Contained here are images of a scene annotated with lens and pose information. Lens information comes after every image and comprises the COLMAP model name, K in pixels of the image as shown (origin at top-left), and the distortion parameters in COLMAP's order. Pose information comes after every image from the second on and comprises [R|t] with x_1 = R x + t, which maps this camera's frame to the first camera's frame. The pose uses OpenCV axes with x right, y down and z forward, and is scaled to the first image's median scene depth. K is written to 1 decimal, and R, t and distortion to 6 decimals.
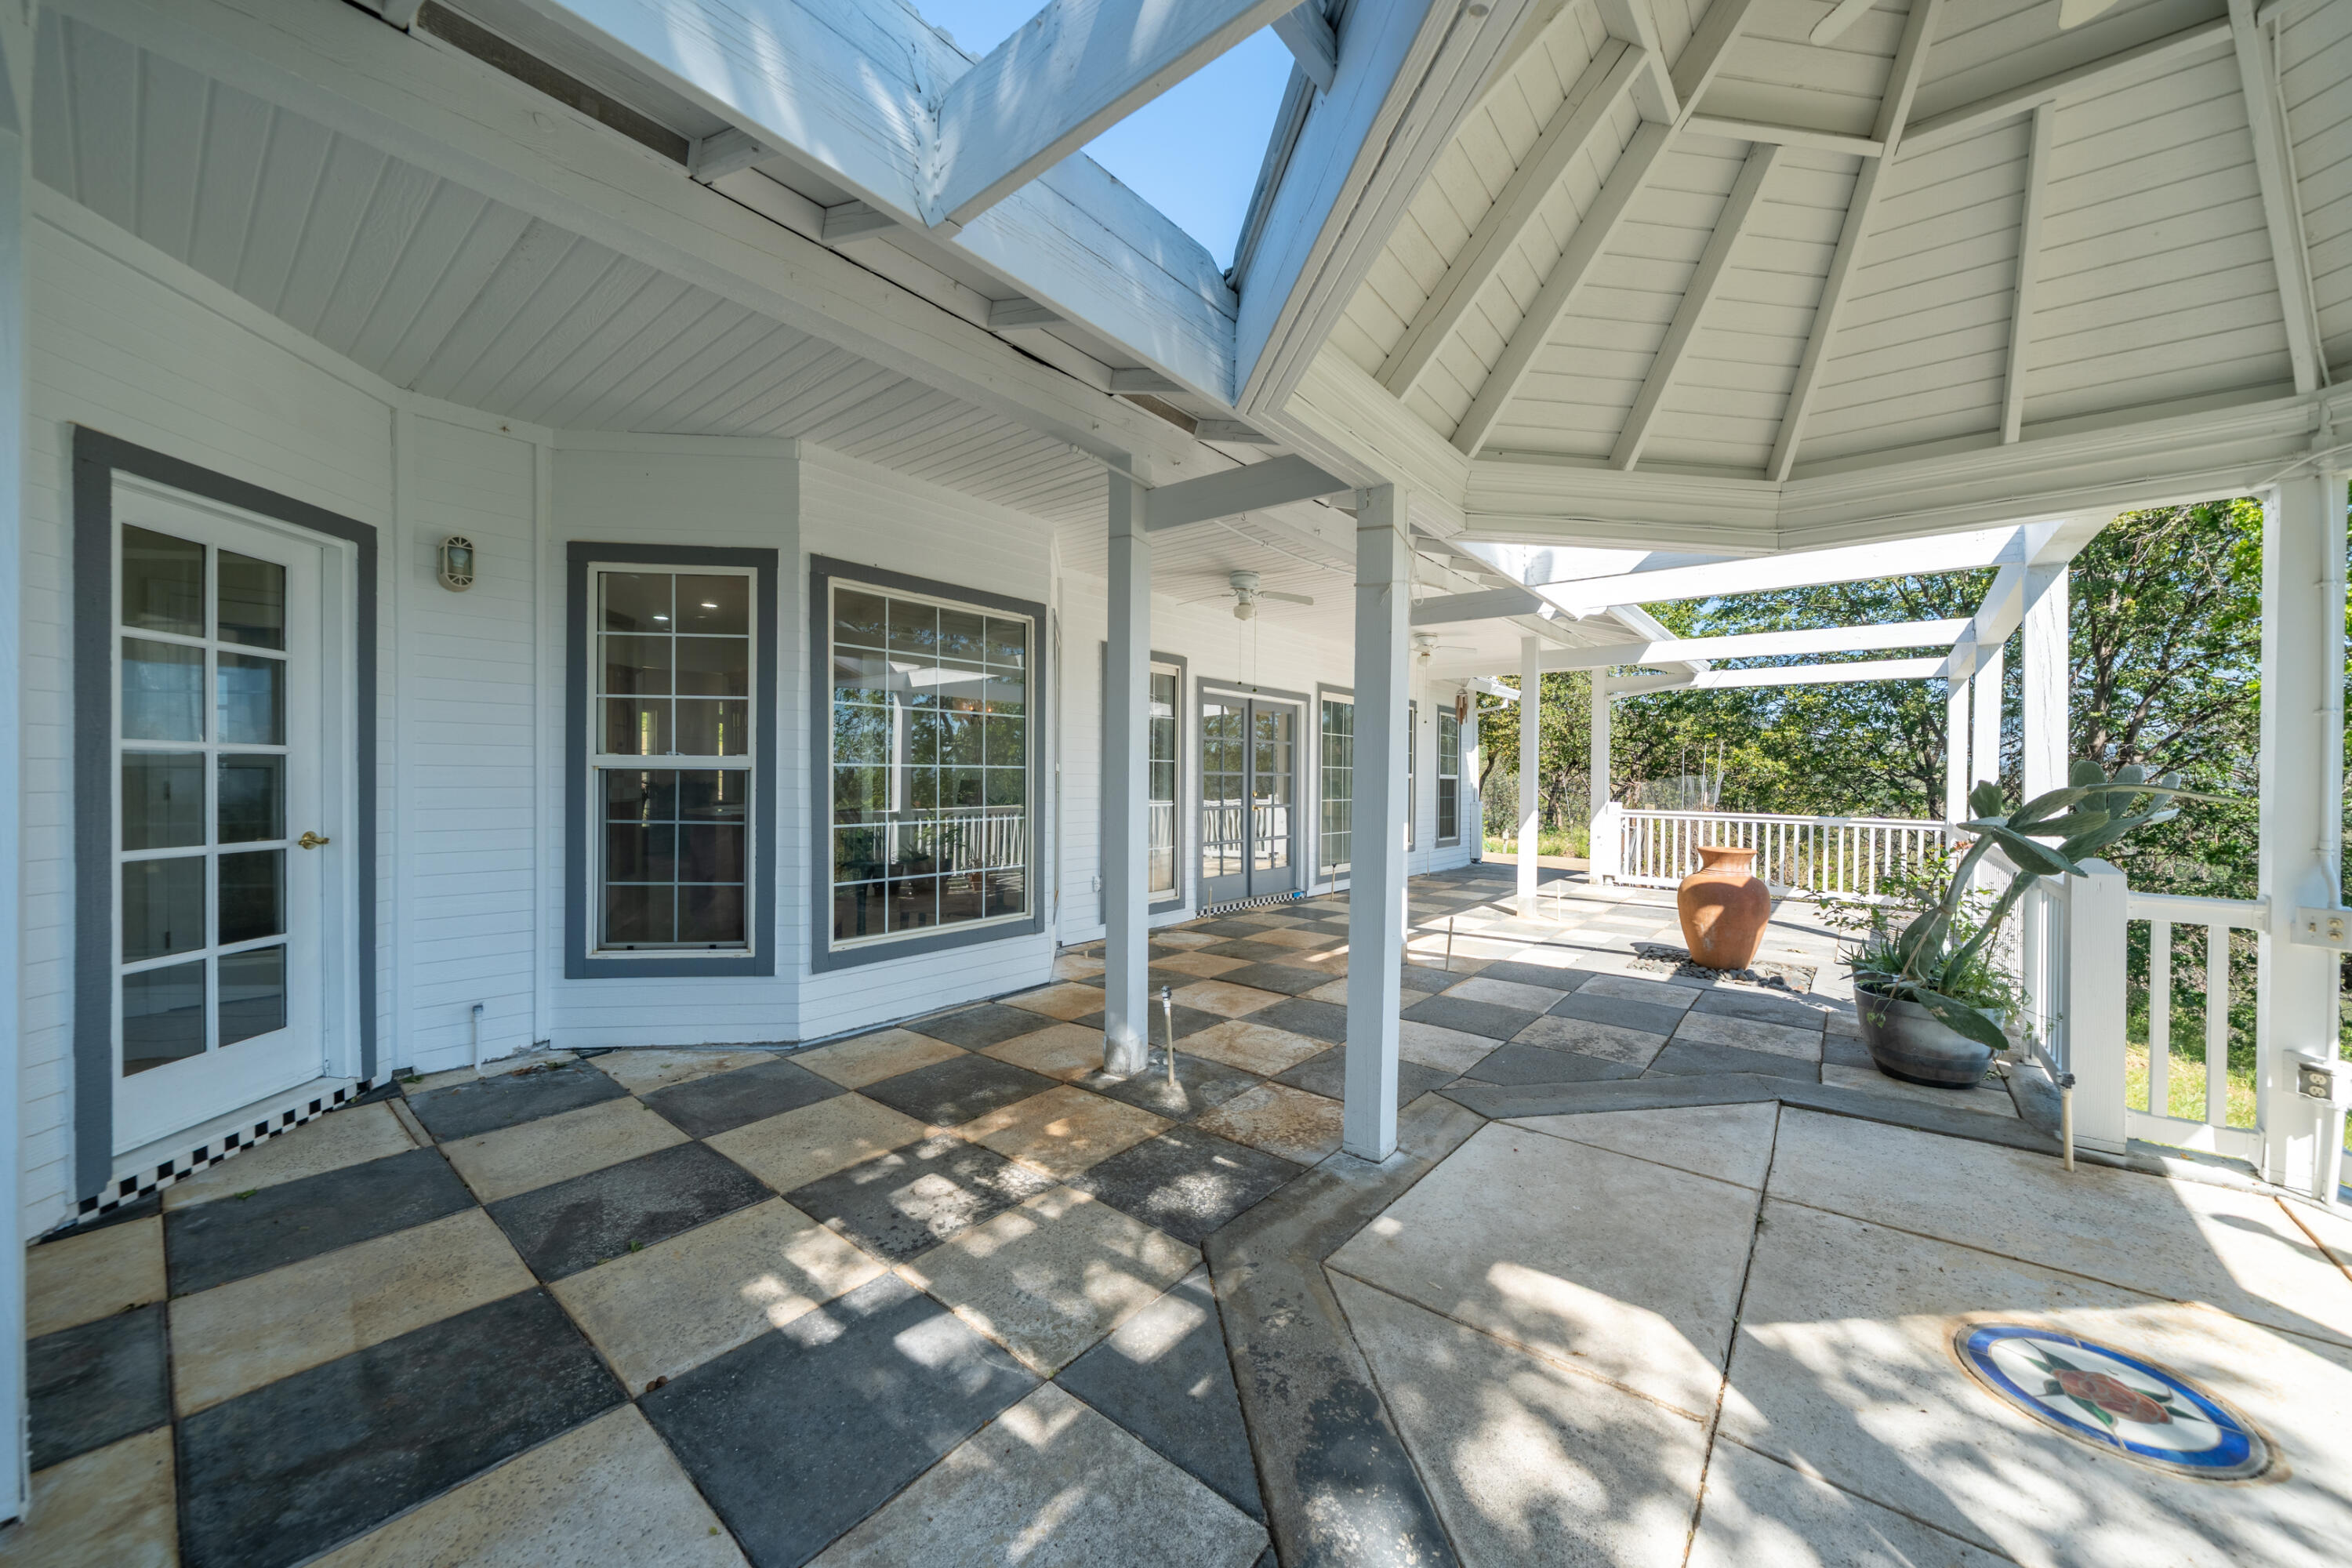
lens RADIAL K [[830.6, 0, 1147.7], [0, 830.6, 776.9], [0, 0, 1]] dist [-0.004752, 0.000059]
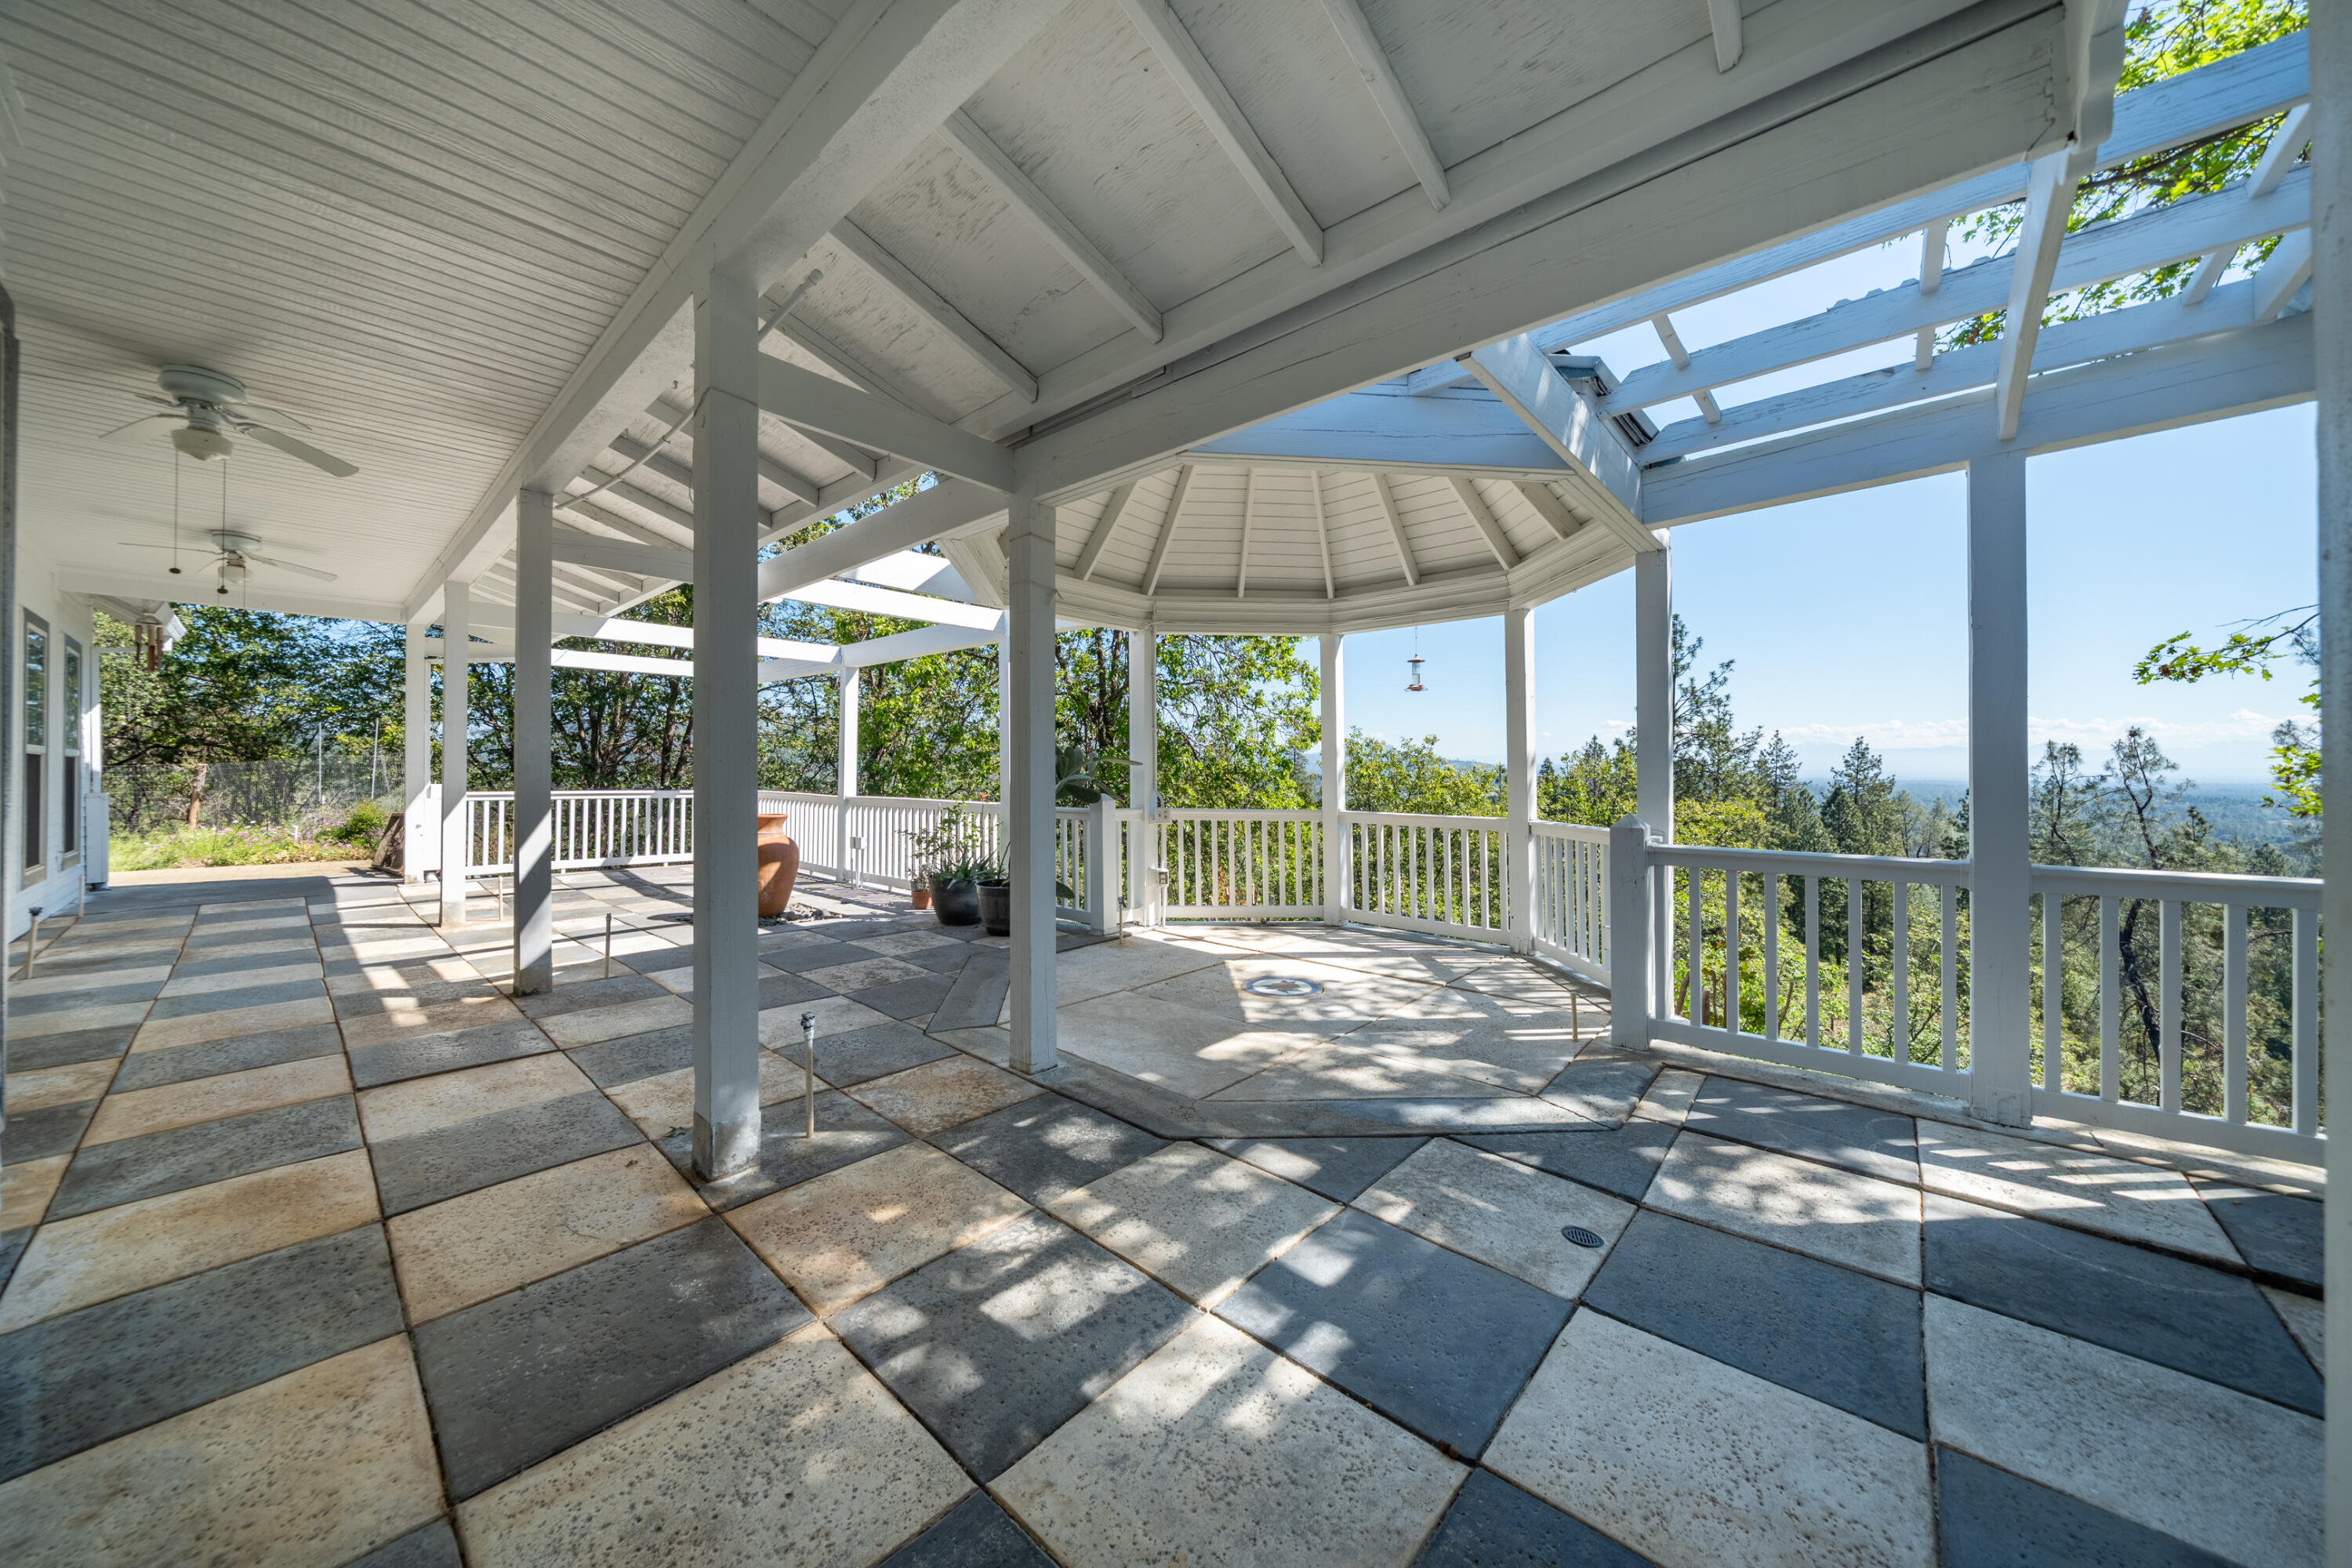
lens RADIAL K [[804.8, 0, 1166.0], [0, 804.8, 785.7], [0, 0, 1]] dist [-0.004598, 0.000167]
pose [[0.050618, -0.031428, 0.998223, -1.141792], [-0.000981, 0.999503, 0.031518, 0.021530], [-0.998718, -0.002574, 0.050562, 1.012606]]
